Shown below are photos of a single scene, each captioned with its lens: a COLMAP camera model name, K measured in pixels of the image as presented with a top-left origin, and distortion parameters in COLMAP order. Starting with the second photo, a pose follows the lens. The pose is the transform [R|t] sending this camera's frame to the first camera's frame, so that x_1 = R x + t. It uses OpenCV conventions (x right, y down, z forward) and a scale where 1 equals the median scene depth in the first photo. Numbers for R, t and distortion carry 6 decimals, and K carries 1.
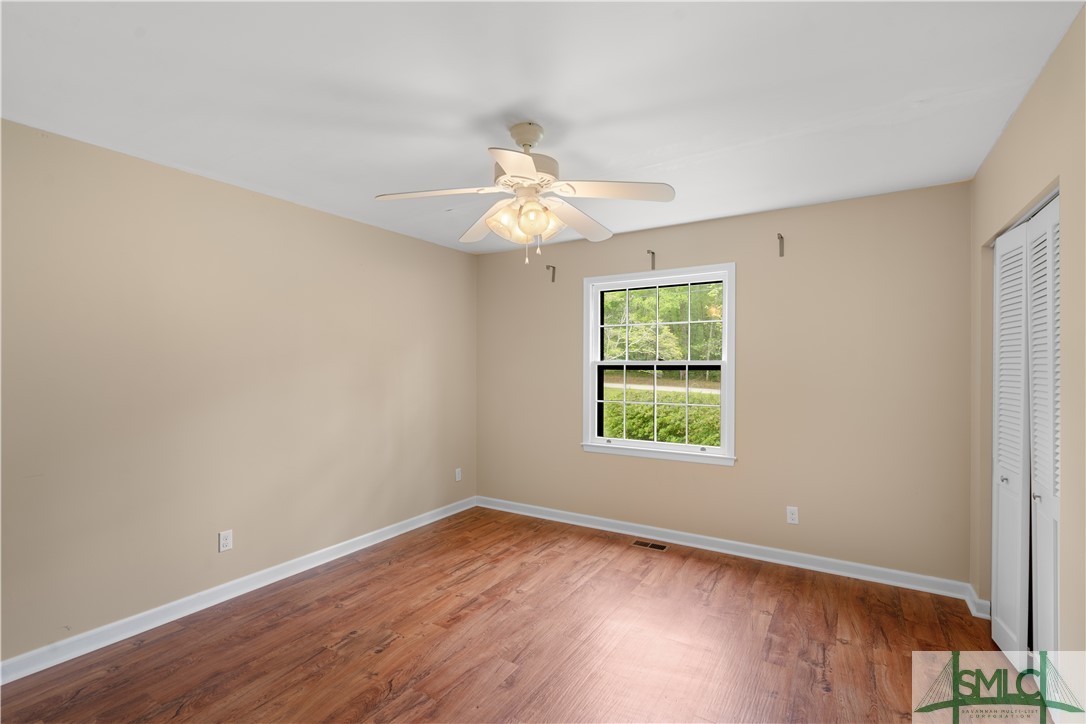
lens RADIAL K [[497.0, 0, 540.7], [0, 497.0, 372.7], [0, 0, 1]] dist [-0.003322, -0.000306]
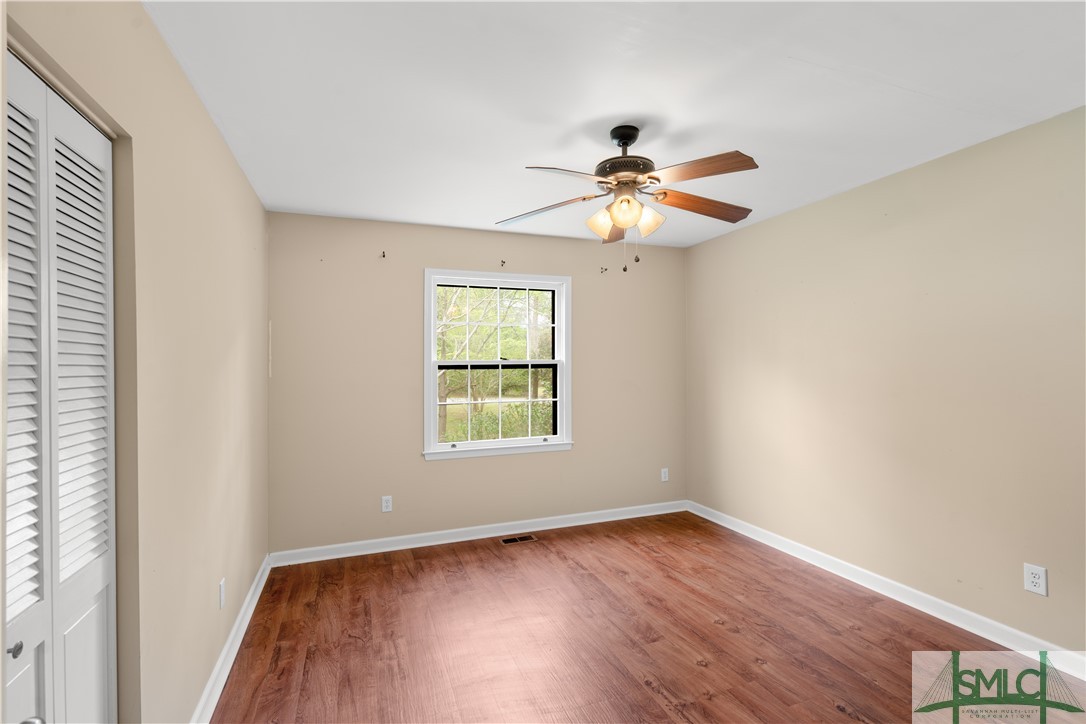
lens RADIAL K [[484.3, 0, 544.2], [0, 484.3, 360.2], [0, 0, 1]] dist [0.000086, -0.000026]
pose [[0.606611, 0.002119, 0.794996, -0.510145], [0.018940, 0.999674, -0.017117, -0.004544], [-0.794773, 0.025441, 0.606373, 0.320166]]
